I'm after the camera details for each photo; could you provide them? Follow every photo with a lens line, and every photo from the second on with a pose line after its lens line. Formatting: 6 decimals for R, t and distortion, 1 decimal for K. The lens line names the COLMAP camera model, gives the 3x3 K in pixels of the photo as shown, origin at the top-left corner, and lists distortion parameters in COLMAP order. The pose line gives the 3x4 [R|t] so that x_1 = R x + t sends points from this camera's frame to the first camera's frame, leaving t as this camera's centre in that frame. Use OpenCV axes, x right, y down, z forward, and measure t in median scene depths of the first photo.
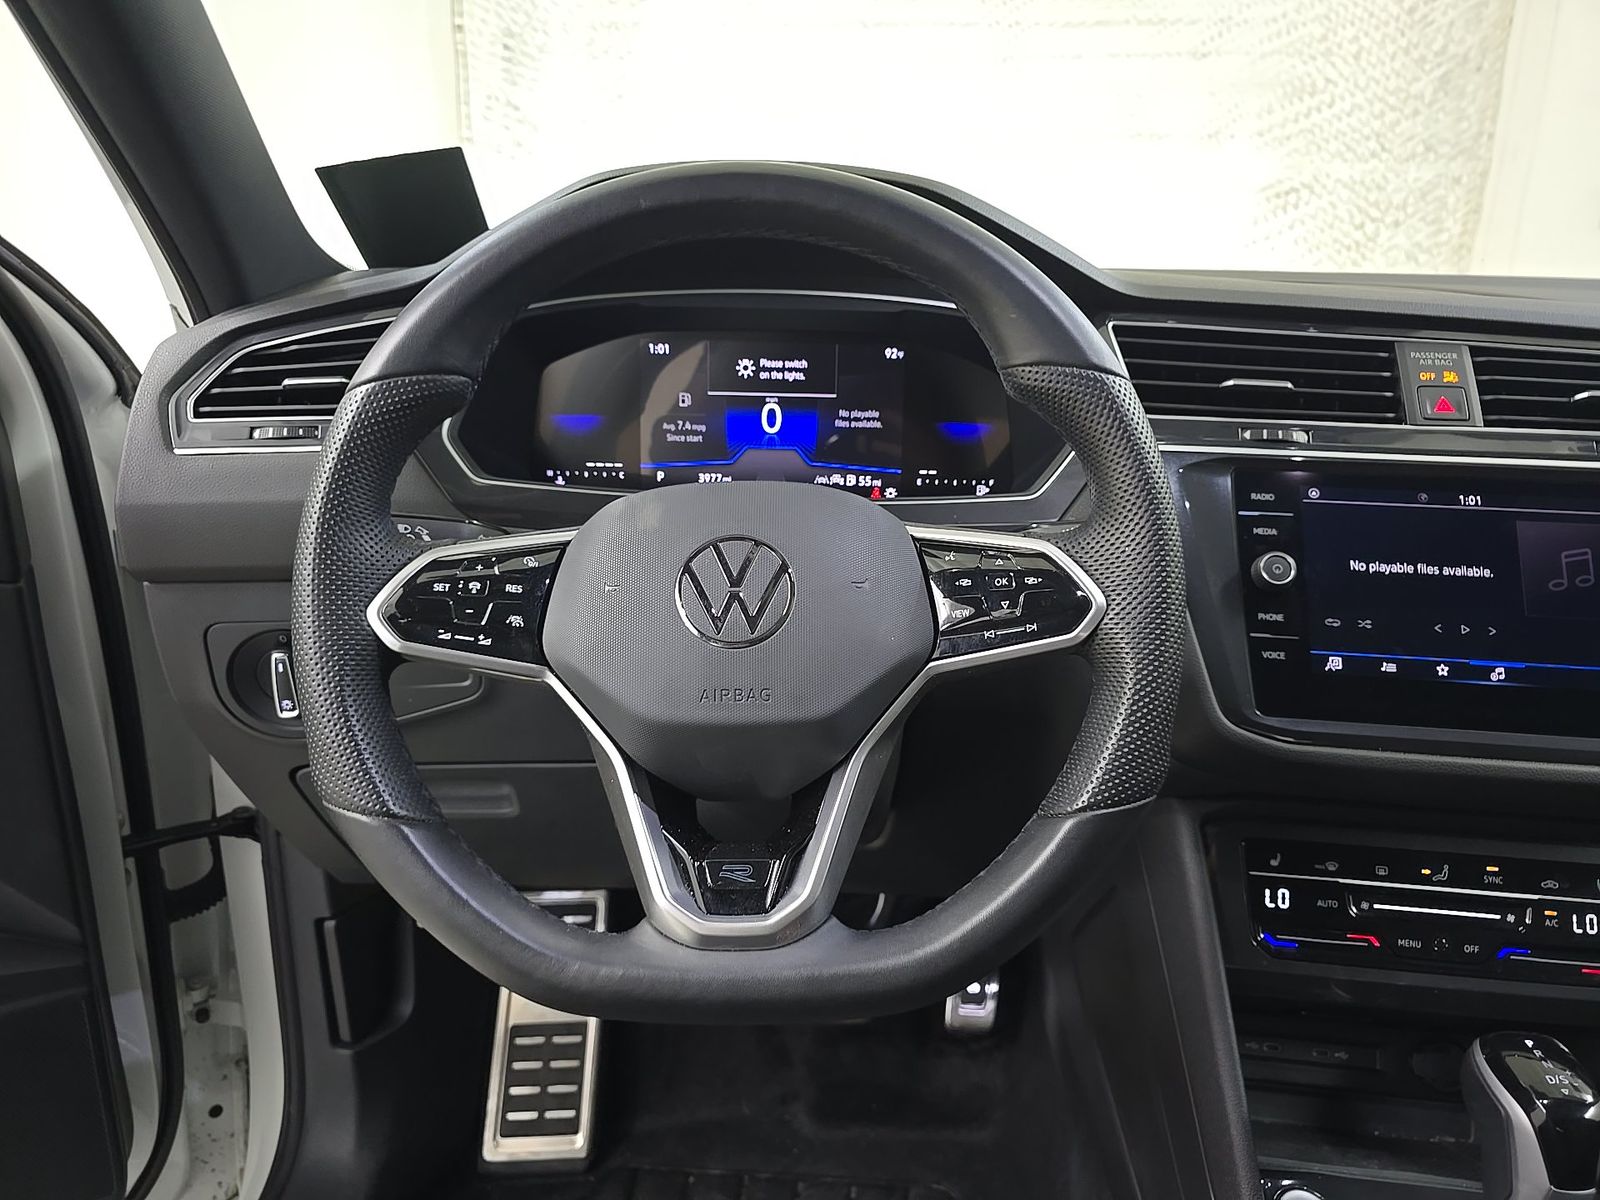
lens RADIAL K [[1071.4, 0, 793.7], [0, 1071.4, 600.0], [0, 0, 1]] dist [0.033027, -0.035228]
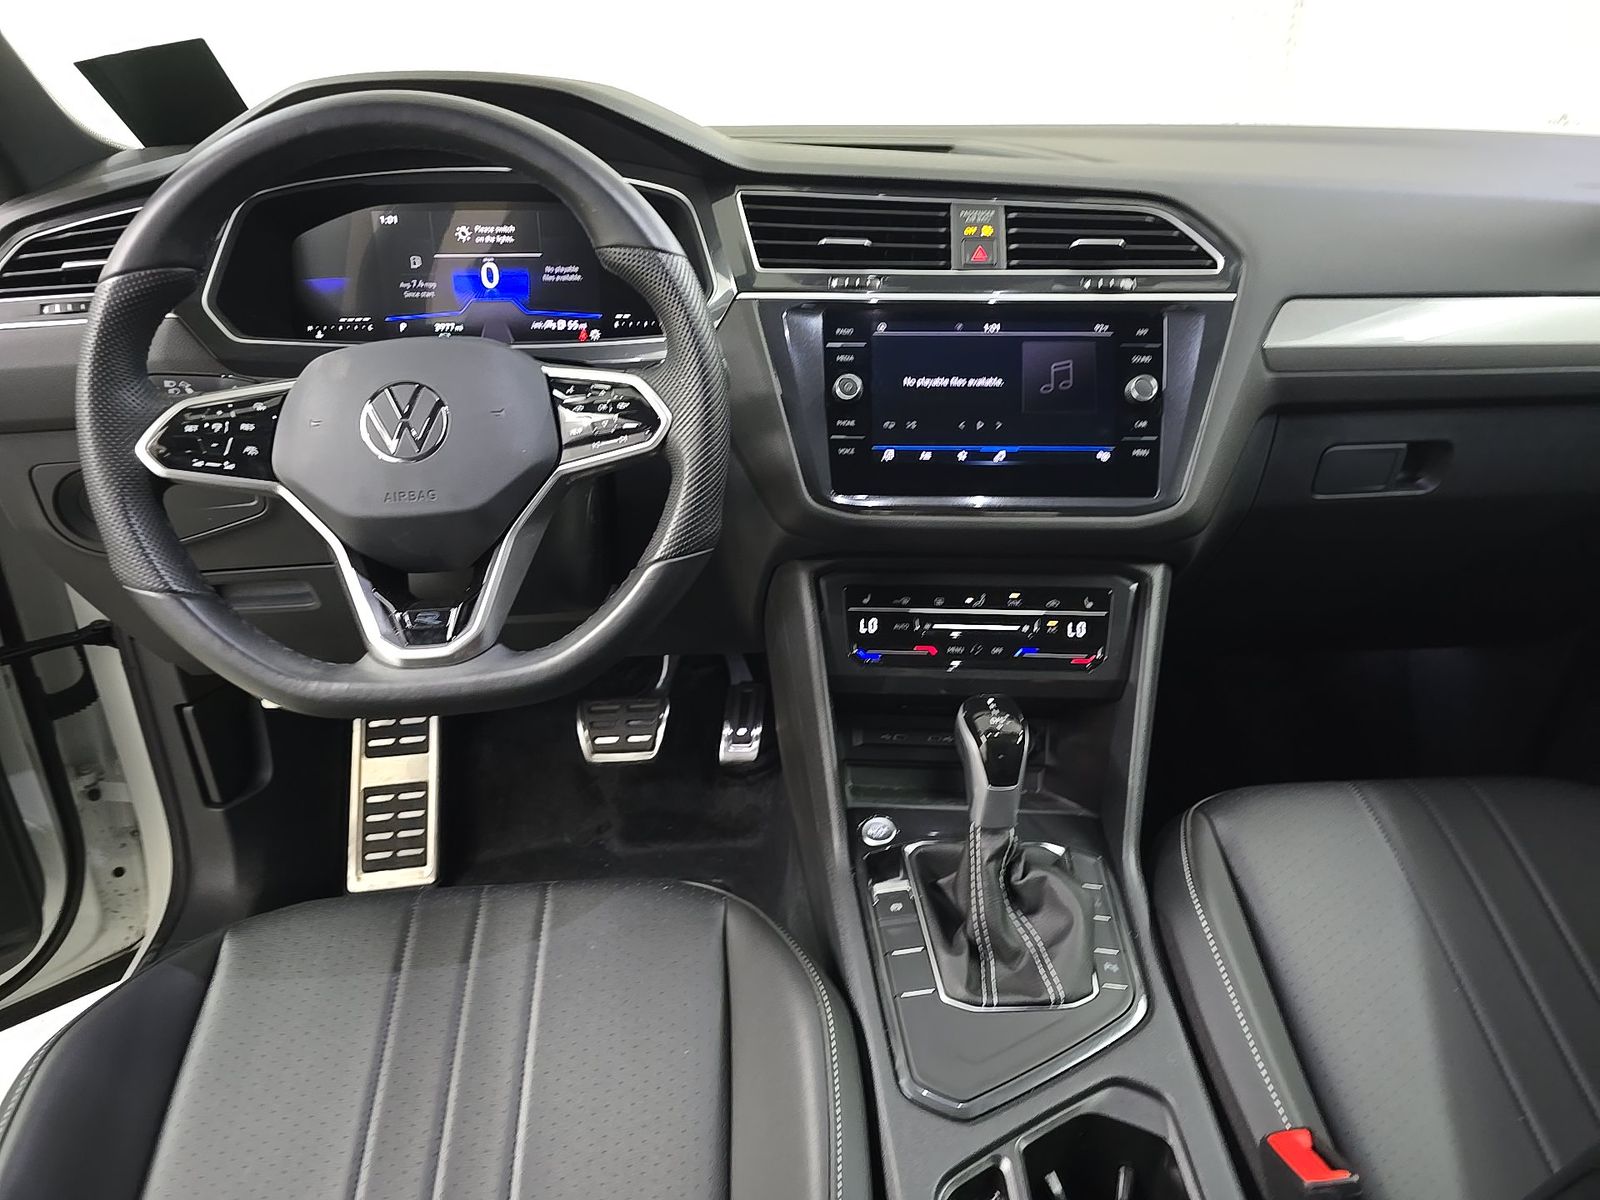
lens RADIAL K [[1071.4, 0, 792.8], [0, 1071.4, 594.3], [0, 0, 1]] dist [0.033027, -0.035228]
pose [[0.995532, -0.058023, 0.074500, 0.248684], [0.045190, 0.985481, 0.163661, 0.004853], [-0.082914, -0.159563, 0.983700, -0.350462]]
